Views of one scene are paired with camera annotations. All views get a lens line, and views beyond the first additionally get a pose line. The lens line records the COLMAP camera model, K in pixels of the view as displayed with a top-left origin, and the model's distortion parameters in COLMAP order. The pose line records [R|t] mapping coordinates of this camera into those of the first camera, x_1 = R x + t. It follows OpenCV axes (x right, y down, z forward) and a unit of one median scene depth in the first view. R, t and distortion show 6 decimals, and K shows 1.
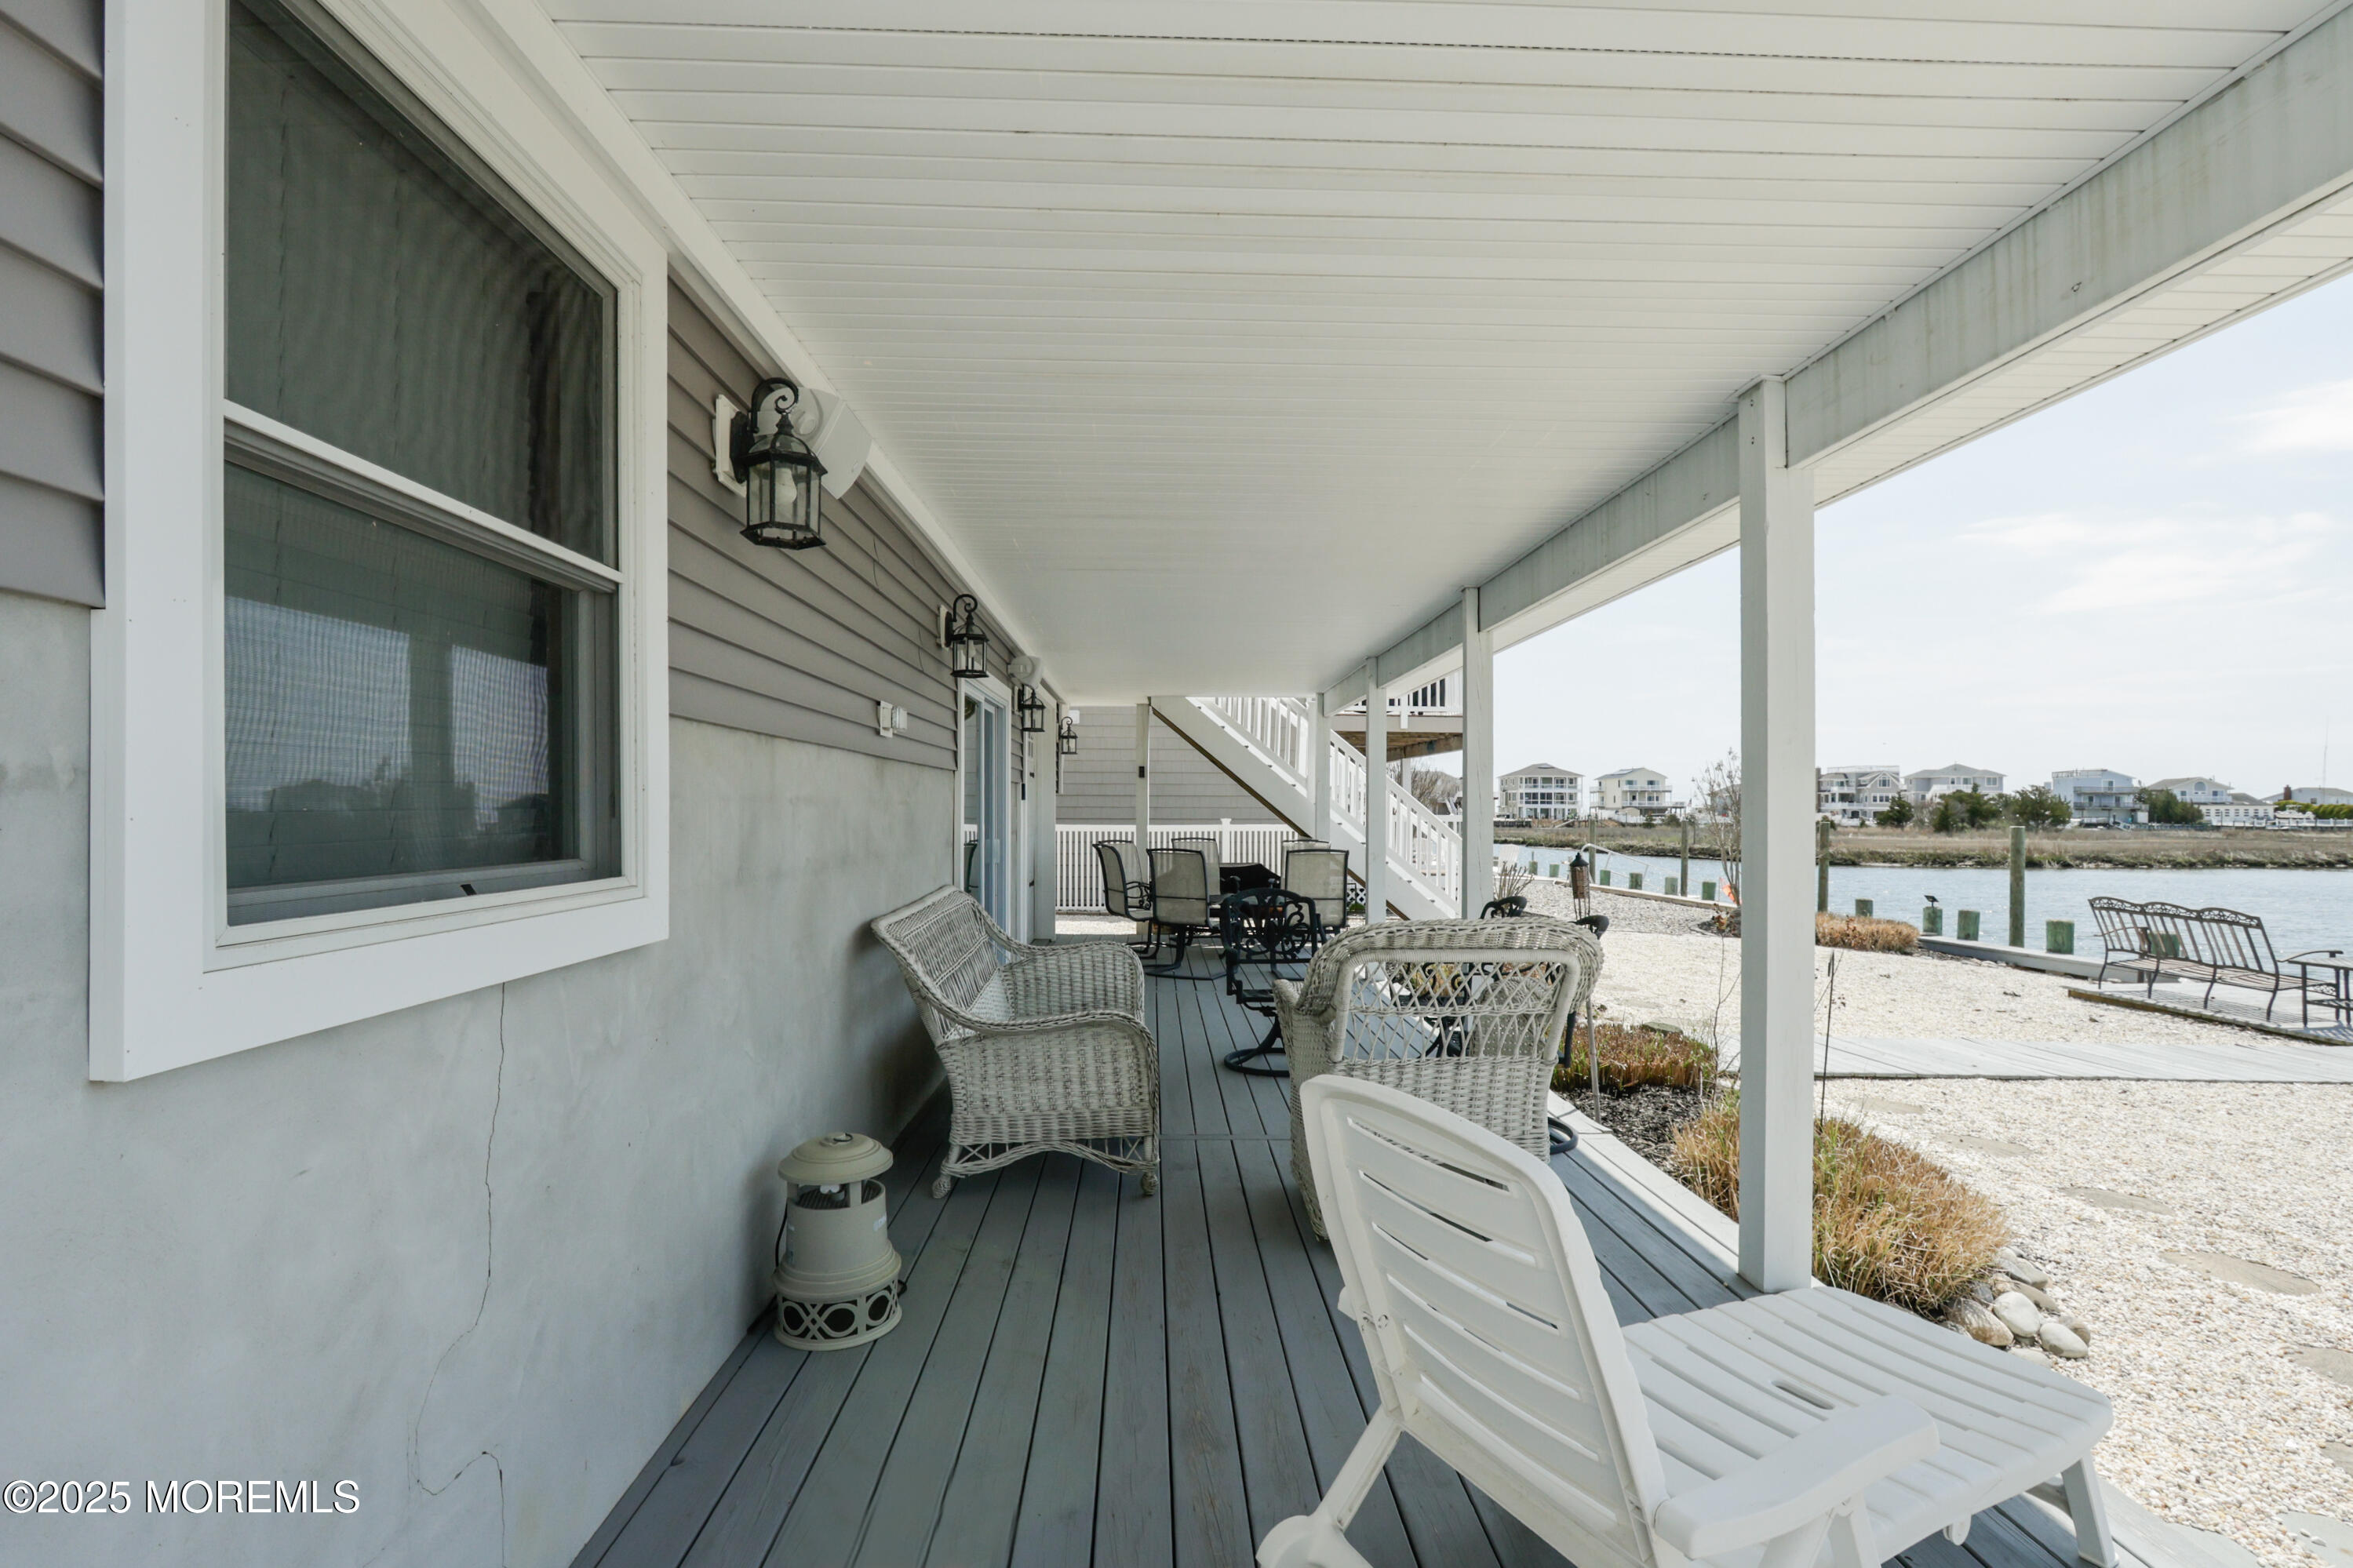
lens RADIAL K [[1082.5, 0, 1177.8], [0, 1082.5, 799.8], [0, 0, 1]] dist [-0.005187, -0.000099]
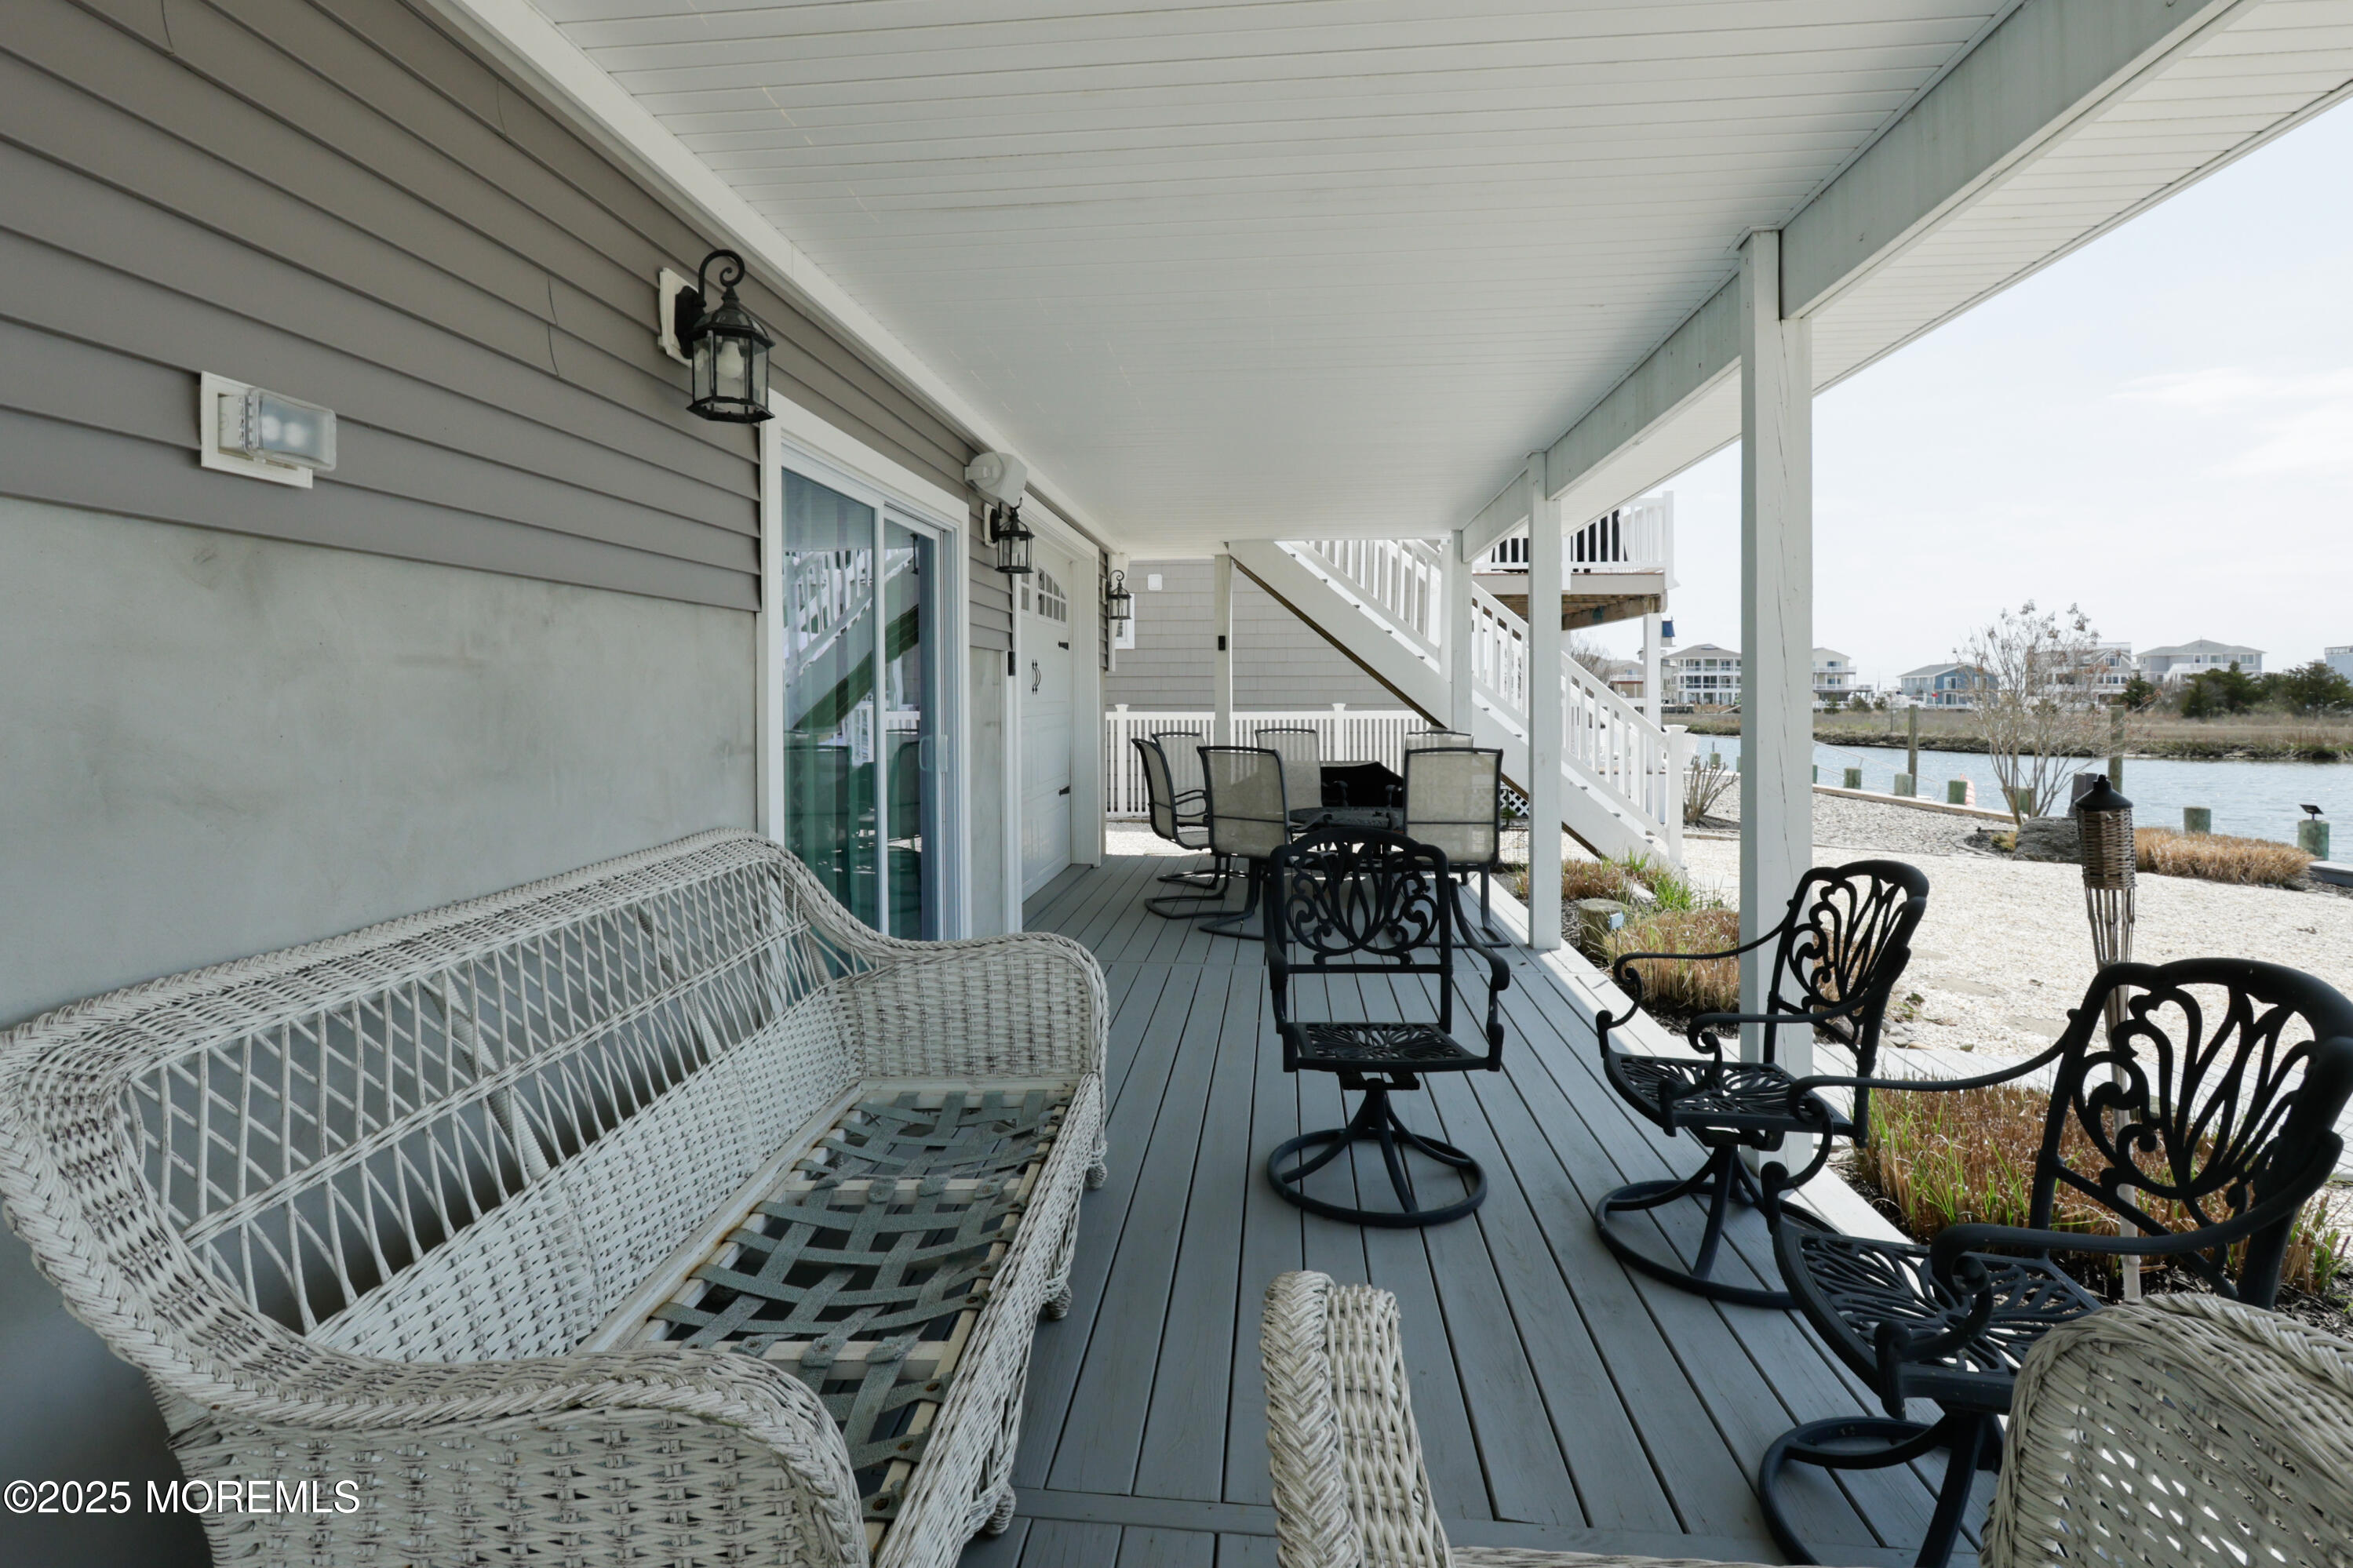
lens RADIAL K [[1082.5, 0, 1174.5], [0, 1082.5, 693.0], [0, 0, 1]] dist [-0.005187, -0.000099]
pose [[0.991888, -0.004893, -0.127021, 0.031565], [0.005632, 0.999969, 0.005465, 0.005331], [0.126990, -0.006136, 0.991885, 0.231039]]
